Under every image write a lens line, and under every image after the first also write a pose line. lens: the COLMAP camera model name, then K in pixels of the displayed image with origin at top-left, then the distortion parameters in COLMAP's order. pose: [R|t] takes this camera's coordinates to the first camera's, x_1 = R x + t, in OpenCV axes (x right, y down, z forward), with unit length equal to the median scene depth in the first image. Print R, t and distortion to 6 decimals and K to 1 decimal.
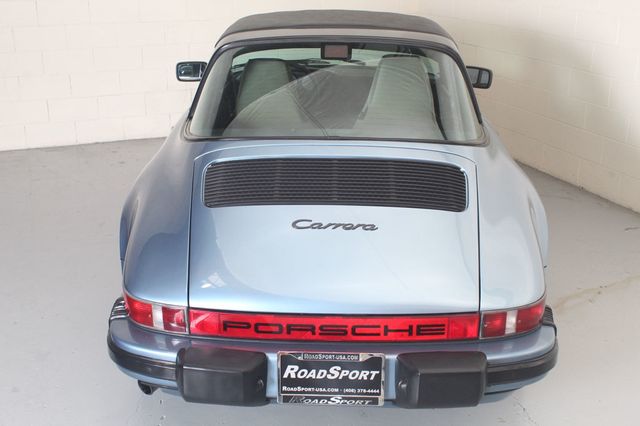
lens RADIAL K [[731.0, 0, 320.0], [0, 731.0, 213.0], [0, 0, 1]] dist [-0.080811, 0.012086]
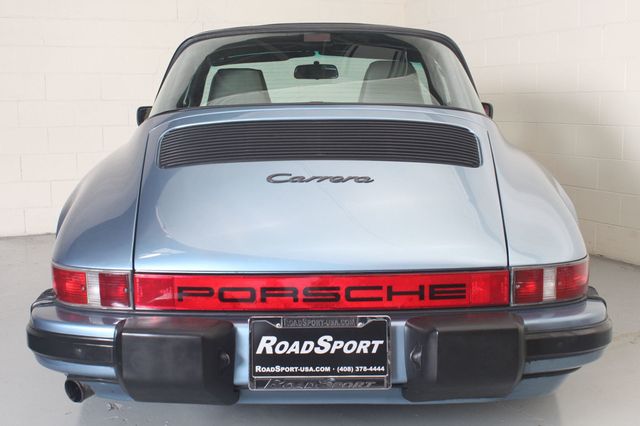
lens RADIAL K [[785.9, 0, 320.0], [0, 785.9, 213.0], [0, 0, 1]] dist [-0.066183, 0.013943]
pose [[0.999508, -0.017756, 0.025866, -0.003127], [0.022774, 0.977672, -0.208897, 0.250367], [-0.021580, 0.209383, 0.977596, 0.173964]]
